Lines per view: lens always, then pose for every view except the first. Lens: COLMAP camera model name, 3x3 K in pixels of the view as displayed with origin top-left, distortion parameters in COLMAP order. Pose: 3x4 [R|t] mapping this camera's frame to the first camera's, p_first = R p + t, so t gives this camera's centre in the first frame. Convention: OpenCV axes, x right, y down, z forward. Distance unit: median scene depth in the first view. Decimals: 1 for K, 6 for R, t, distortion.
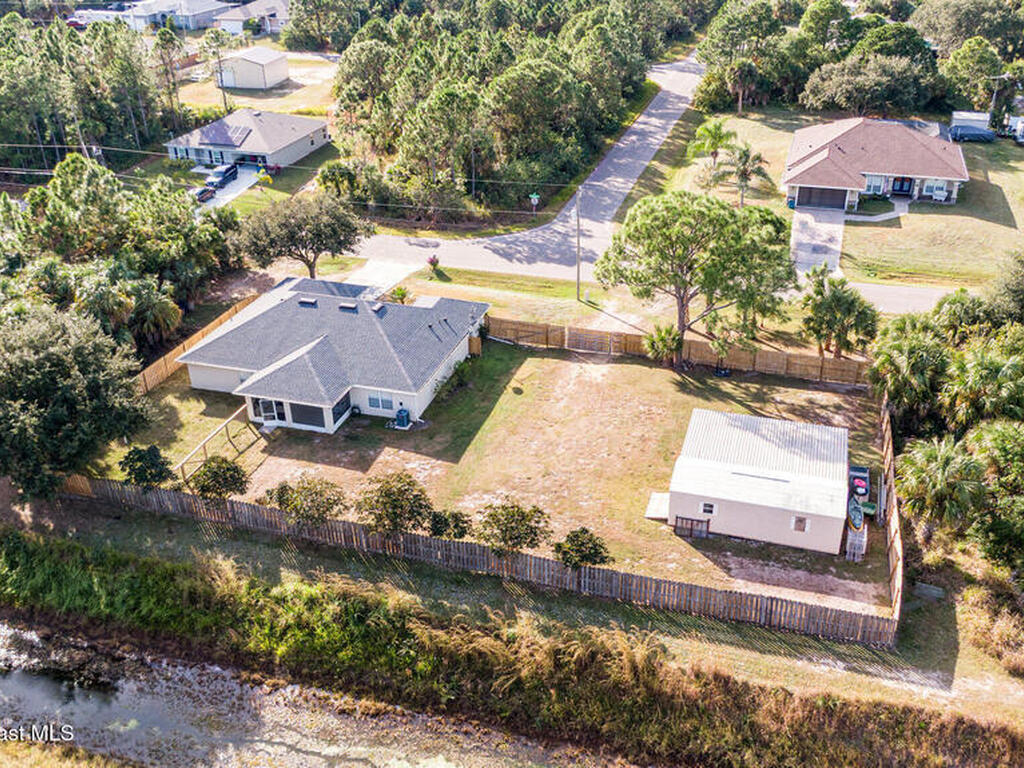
lens RADIAL K [[961.5, 0, 512.0], [0, 961.5, 384.0], [0, 0, 1]] dist [0.034259, -0.022920]
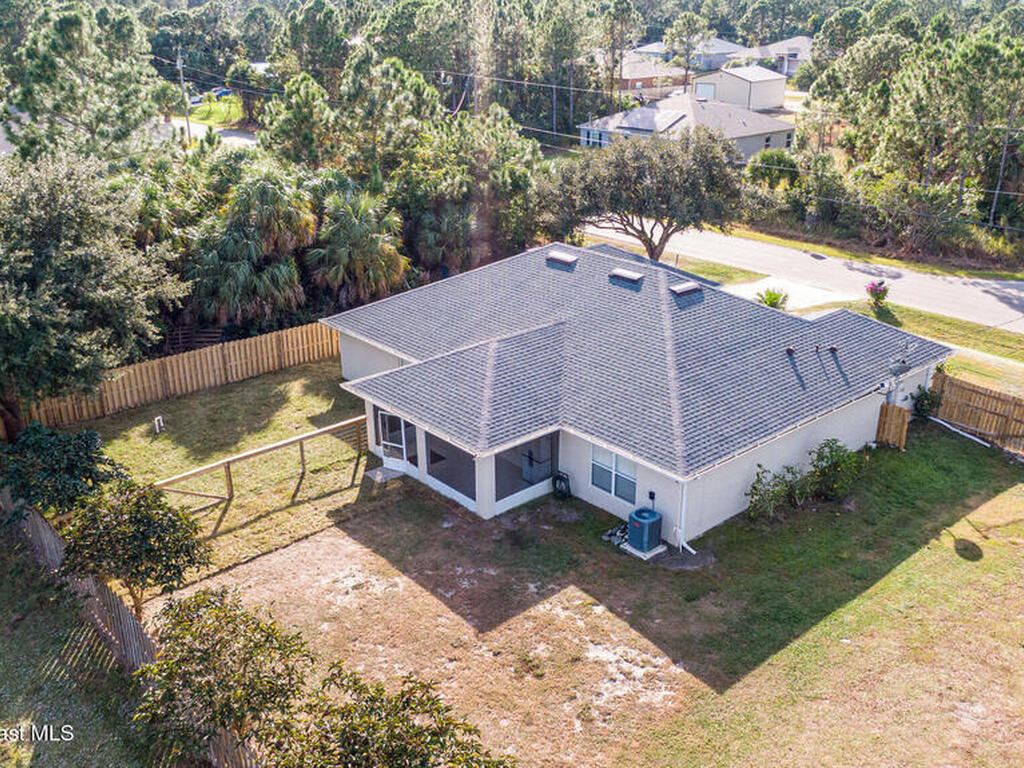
lens RADIAL K [[961.5, 0, 512.0], [0, 961.5, 384.0], [0, 0, 1]] dist [0.034259, -0.022920]
pose [[0.856109, 0.206482, -0.473754, 0.019790], [-0.256463, 0.965615, -0.042592, 0.006518], [0.448670, 0.157964, 0.879627, 0.553097]]
